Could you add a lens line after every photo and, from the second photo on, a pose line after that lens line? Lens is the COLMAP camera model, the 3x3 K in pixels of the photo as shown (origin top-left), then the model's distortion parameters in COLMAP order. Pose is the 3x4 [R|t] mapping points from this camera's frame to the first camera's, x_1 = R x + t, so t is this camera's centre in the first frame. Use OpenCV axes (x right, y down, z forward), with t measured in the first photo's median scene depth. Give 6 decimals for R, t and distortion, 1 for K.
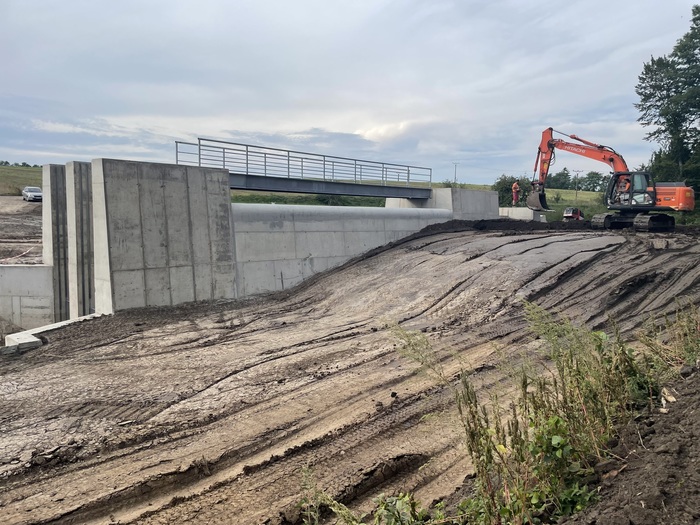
lens RADIAL K [[530.1, 0, 351.0], [0, 530.1, 262.8], [0, 0, 1]] dist [0.069125, -0.080954]
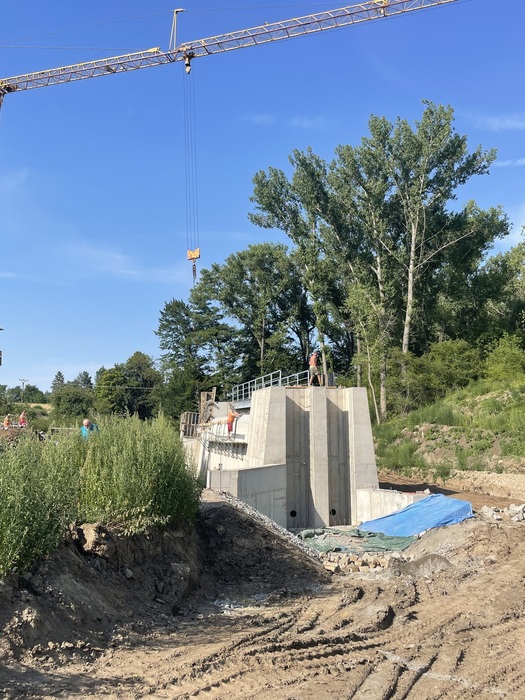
lens RADIAL K [[577.0, 0, 267.9], [0, 577.0, 349.3], [0, 0, 1]] dist [0.089813, -0.035232]
pose [[0.588460, 0.081073, 0.804451, -0.404770], [0.092345, 0.981710, -0.166489, -0.008939], [-0.803235, 0.172259, 0.570210, 0.036094]]
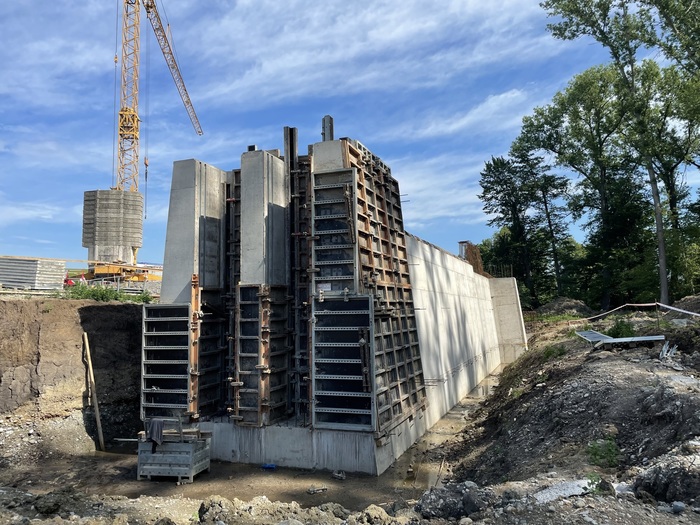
lens RADIAL K [[530.1, 0, 350.6], [0, 530.1, 261.8], [0, 0, 1]] dist [0.069125, -0.080954]
pose [[0.938197, -0.007238, 0.346026, -0.139950], [0.069536, 0.983337, -0.167966, 0.022634], [-0.339045, 0.181647, 0.923067, 0.052377]]
